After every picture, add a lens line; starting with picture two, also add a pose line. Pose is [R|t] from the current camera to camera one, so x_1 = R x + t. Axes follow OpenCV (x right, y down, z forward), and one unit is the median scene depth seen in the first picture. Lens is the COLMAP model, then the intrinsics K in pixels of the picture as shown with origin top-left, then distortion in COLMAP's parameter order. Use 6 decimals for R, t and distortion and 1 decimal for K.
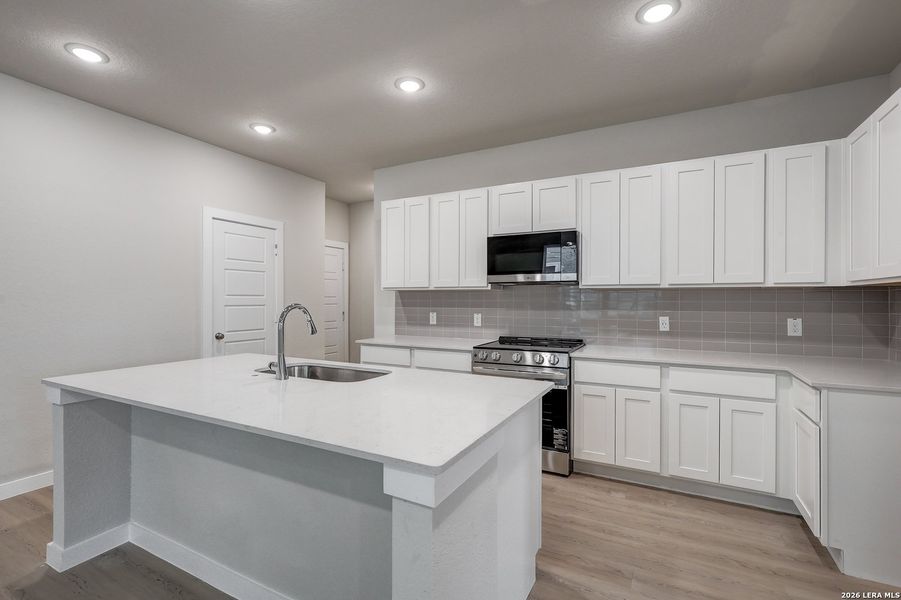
lens RADIAL K [[417.2, 0, 442.1], [0, 417.2, 298.7], [0, 0, 1]] dist [-0.002051, 0.000103]
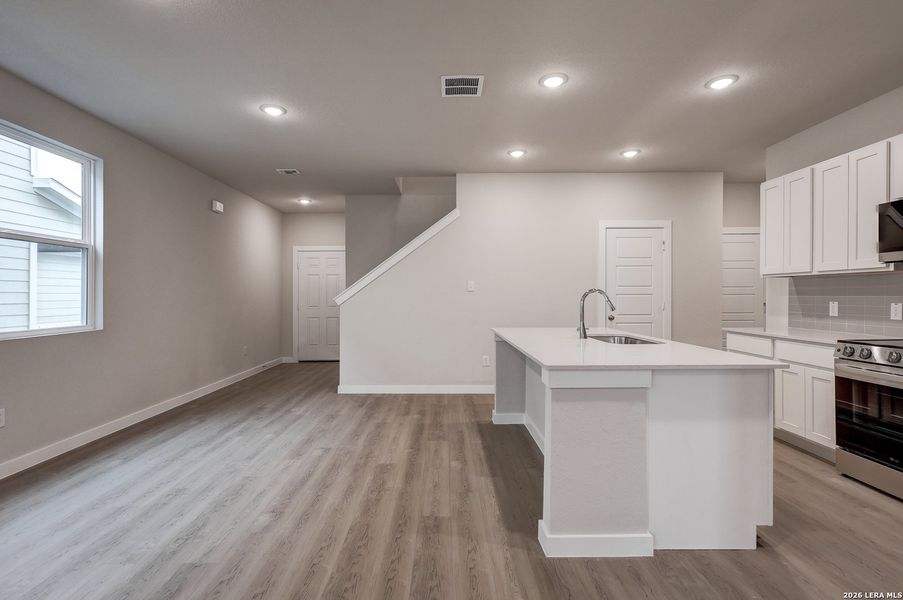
lens RADIAL K [[418.1, 0, 443.1], [0, 418.1, 298.7], [0, 0, 1]] dist [-0.002051, 0.000103]
pose [[0.475940, 0.004309, -0.879467, 0.397615], [0.005734, 0.999952, 0.008003, 0.018242], [0.879459, -0.008851, 0.475892, -0.094194]]
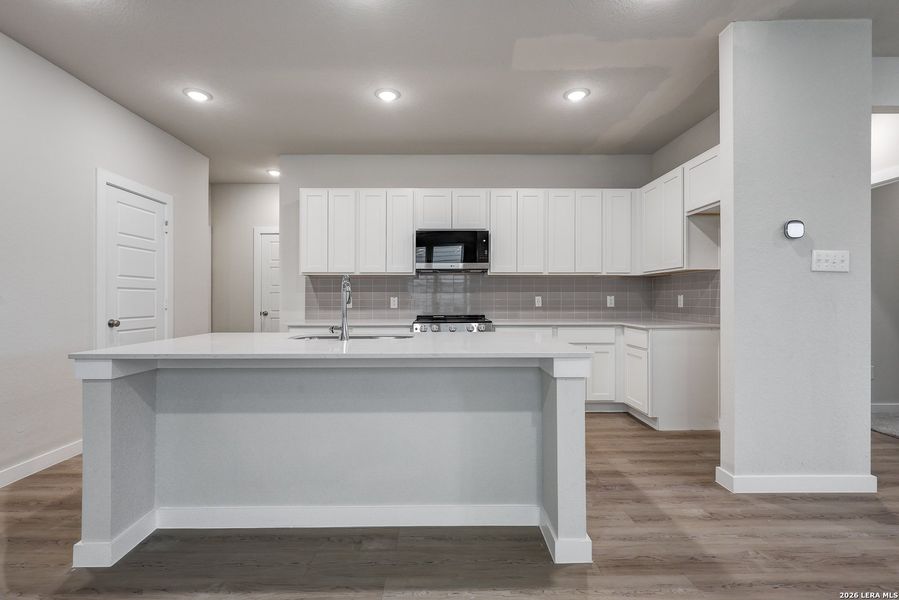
lens RADIAL K [[416.3, 0, 441.1], [0, 416.3, 298.7], [0, 0, 1]] dist [-0.002051, 0.000103]
pose [[0.875257, -0.001193, 0.483657, -0.389609], [0.001560, 0.999999, -0.000357, 0.044834], [-0.483656, 0.001067, 0.875258, -0.067612]]
